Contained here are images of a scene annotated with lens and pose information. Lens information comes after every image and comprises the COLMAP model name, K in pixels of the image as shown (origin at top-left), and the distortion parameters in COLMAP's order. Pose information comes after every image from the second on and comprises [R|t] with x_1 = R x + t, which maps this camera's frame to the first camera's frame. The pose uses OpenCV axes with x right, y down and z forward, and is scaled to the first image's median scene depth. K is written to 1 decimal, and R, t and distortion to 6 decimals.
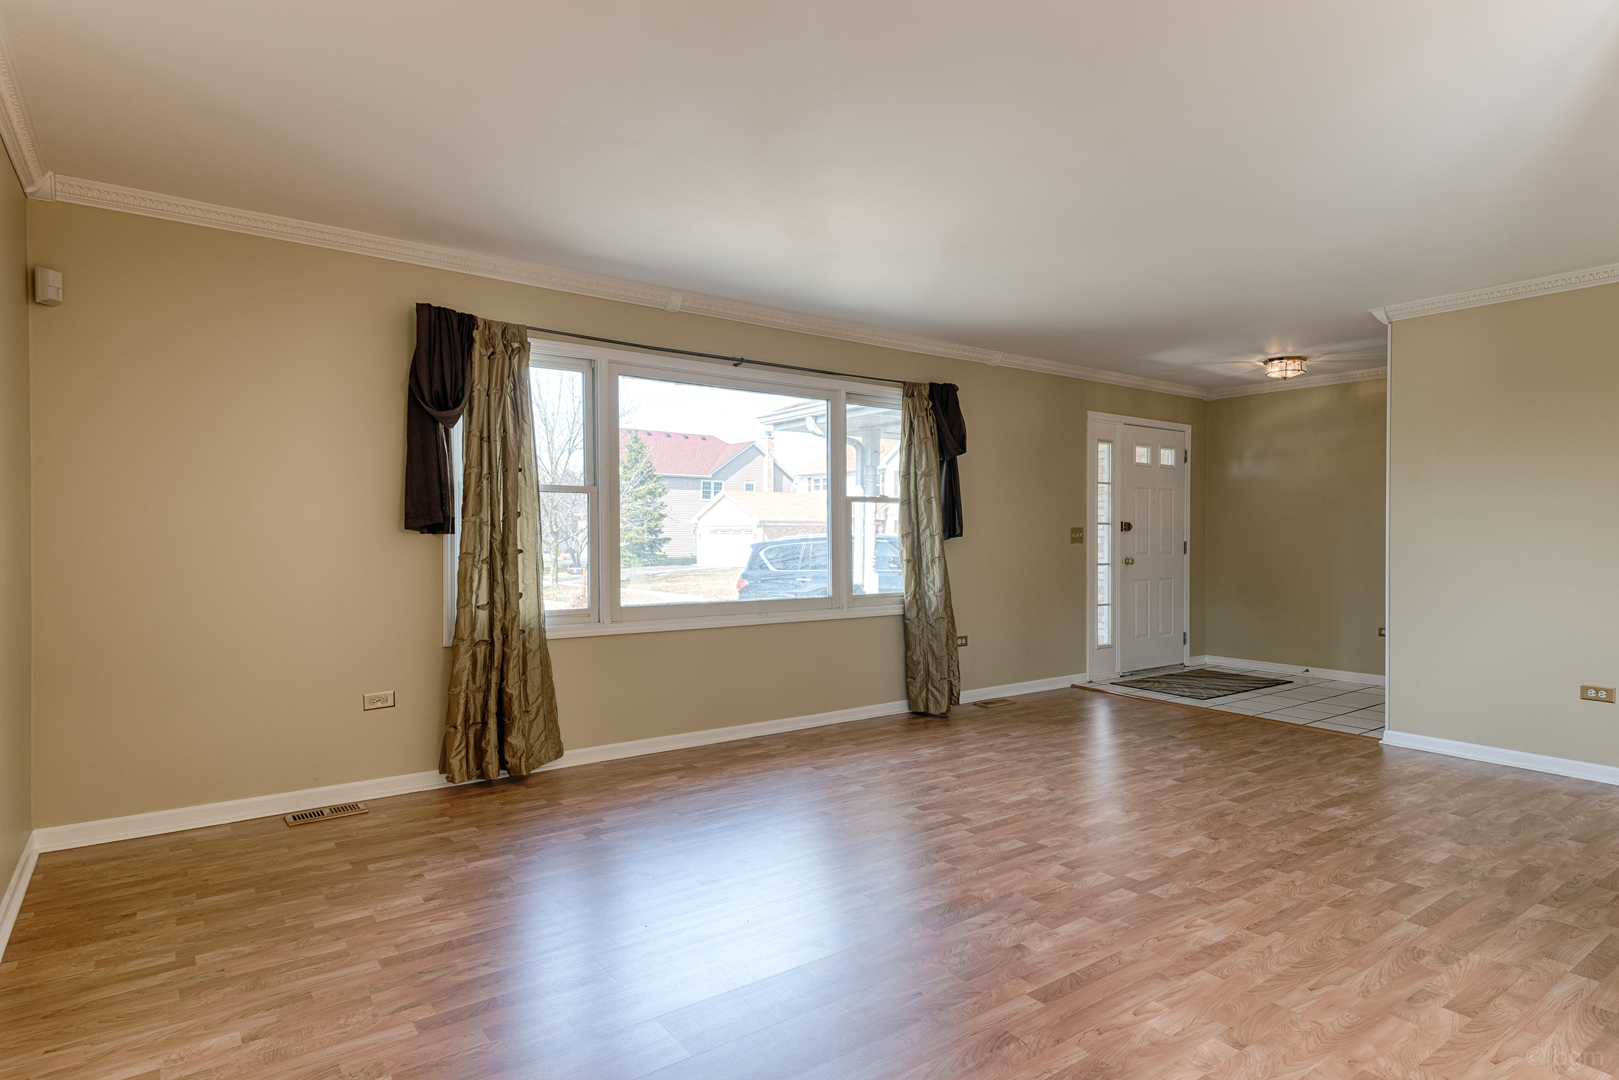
lens RADIAL K [[879.3, 0, 812.3], [0, 879.3, 540.1], [0, 0, 1]] dist [0.015570, -0.000989]
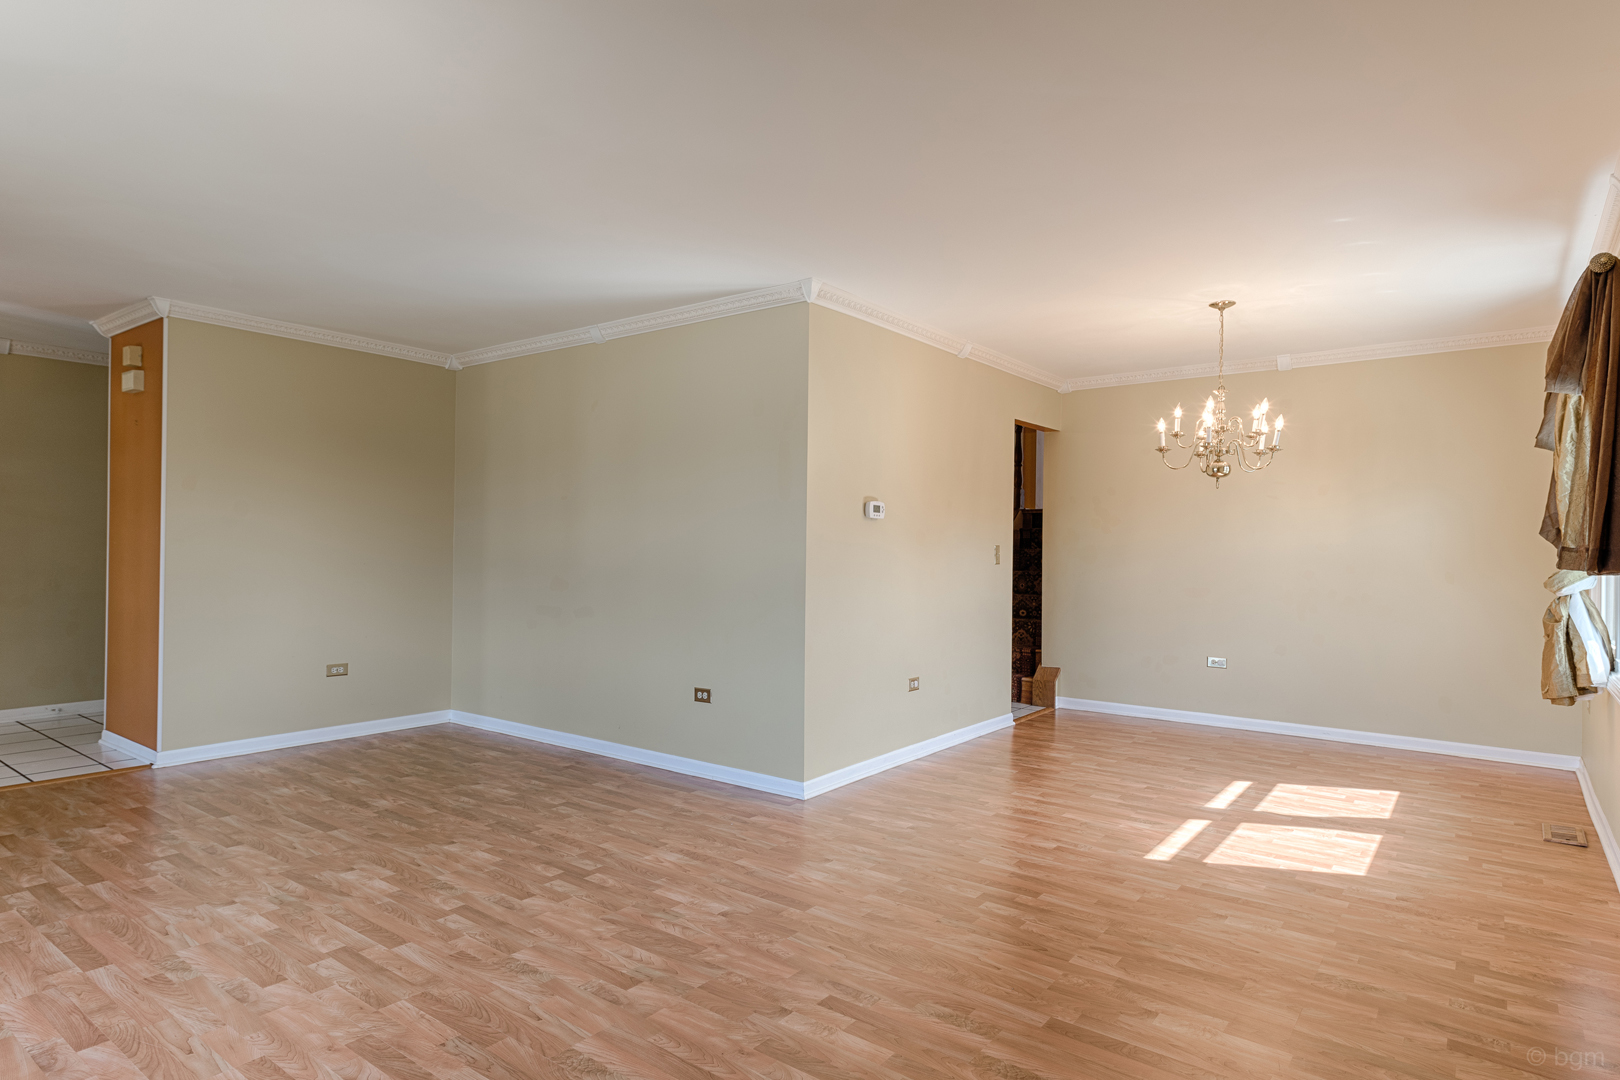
lens RADIAL K [[895.4, 0, 806.9], [0, 895.4, 540.9], [0, 0, 1]] dist [0.021135, -0.009401]
pose [[-0.276435, 0.002073, 0.961030, -0.558097], [-0.003313, 0.999990, -0.003109, -0.008289], [-0.961027, -0.004043, -0.276425, 0.755689]]
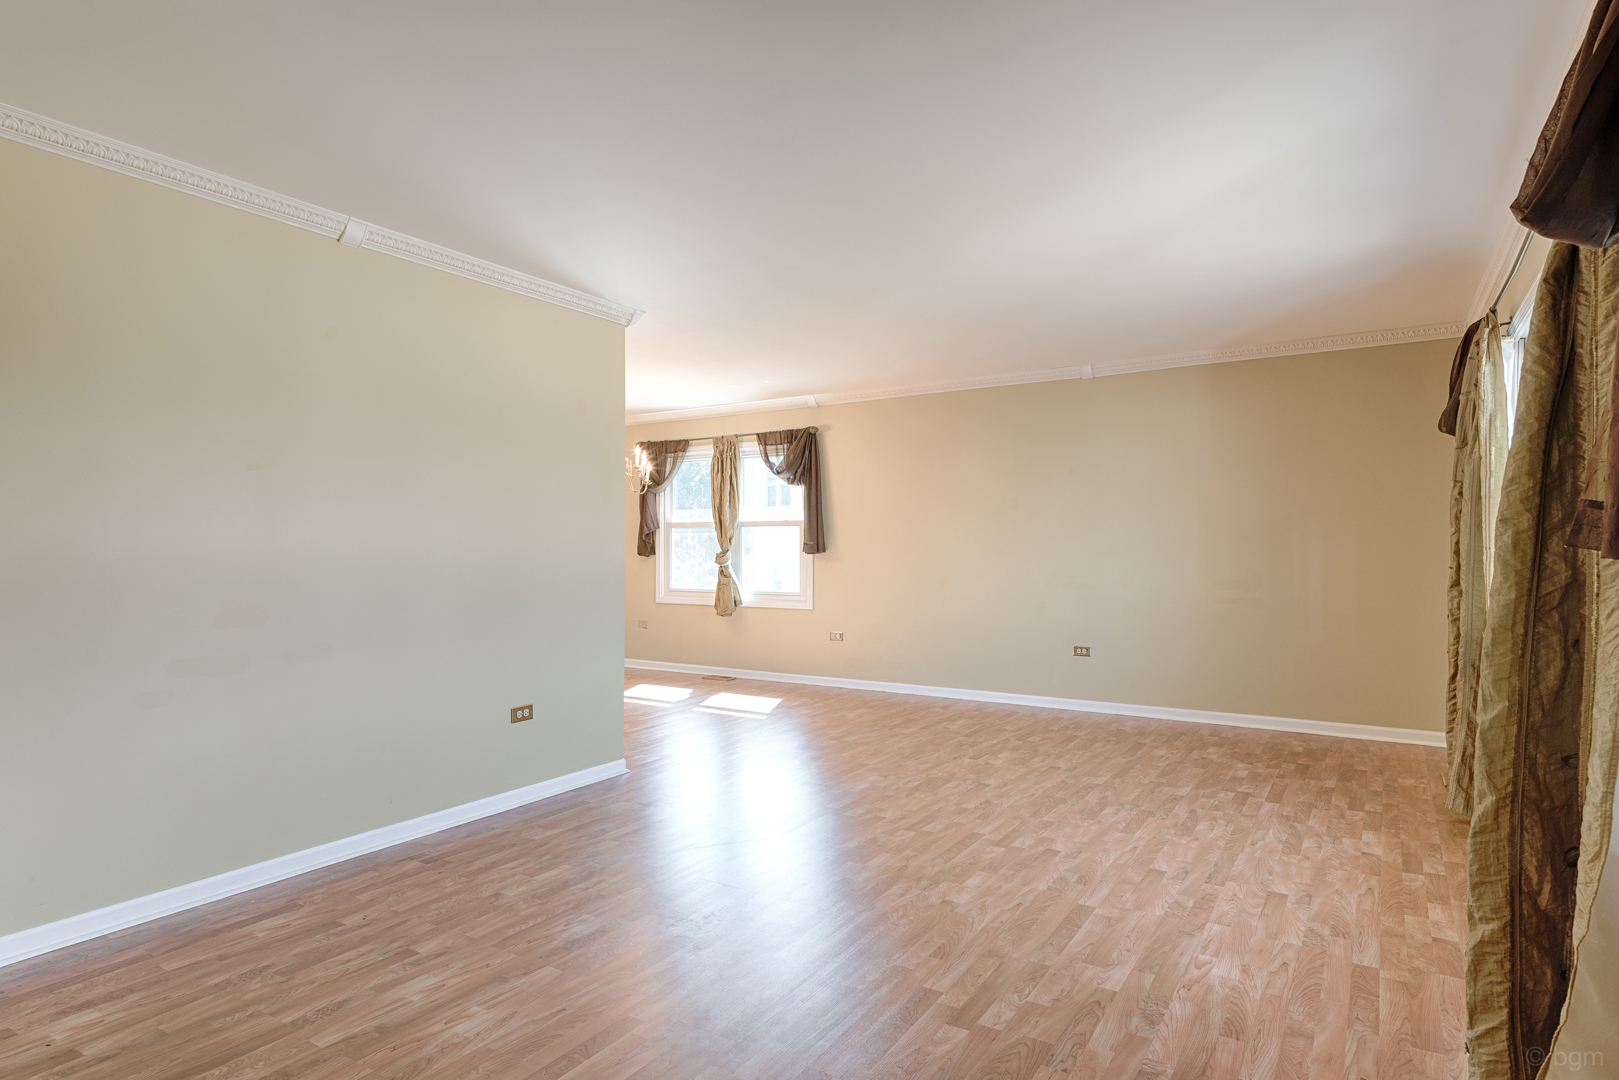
lens RADIAL K [[894.8, 0, 806.4], [0, 894.8, 540.9], [0, 0, 1]] dist [0.021135, -0.009401]
pose [[-0.936017, 0.000256, -0.351954, 0.640037], [-0.000734, 0.999996, 0.002682, -0.016897], [0.351953, 0.002768, -0.936014, 1.652161]]
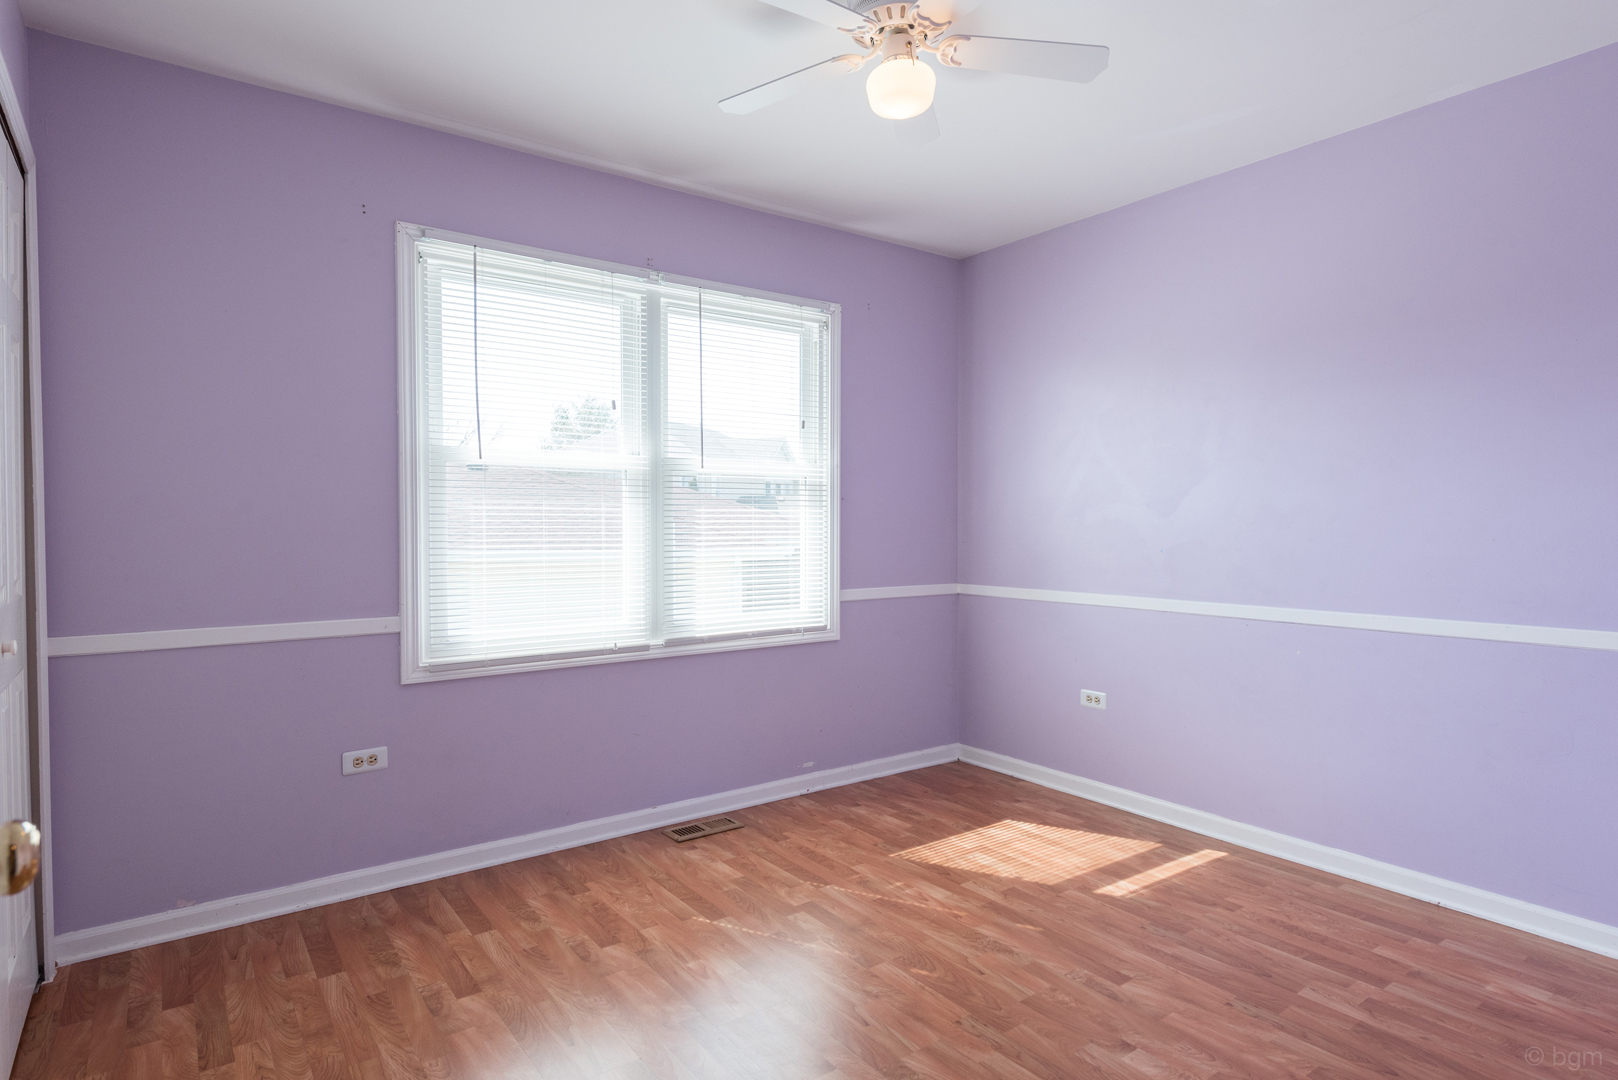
lens RADIAL K [[880.3, 0, 809.0], [0, 880.3, 540.0], [0, 0, 1]] dist [0.020654, -0.013699]
pose [[-0.001220, 0.016987, -0.999855, 0.939745], [-0.000918, 0.999855, 0.016988, 0.003398], [0.999999, 0.000939, -0.001204, -0.150526]]
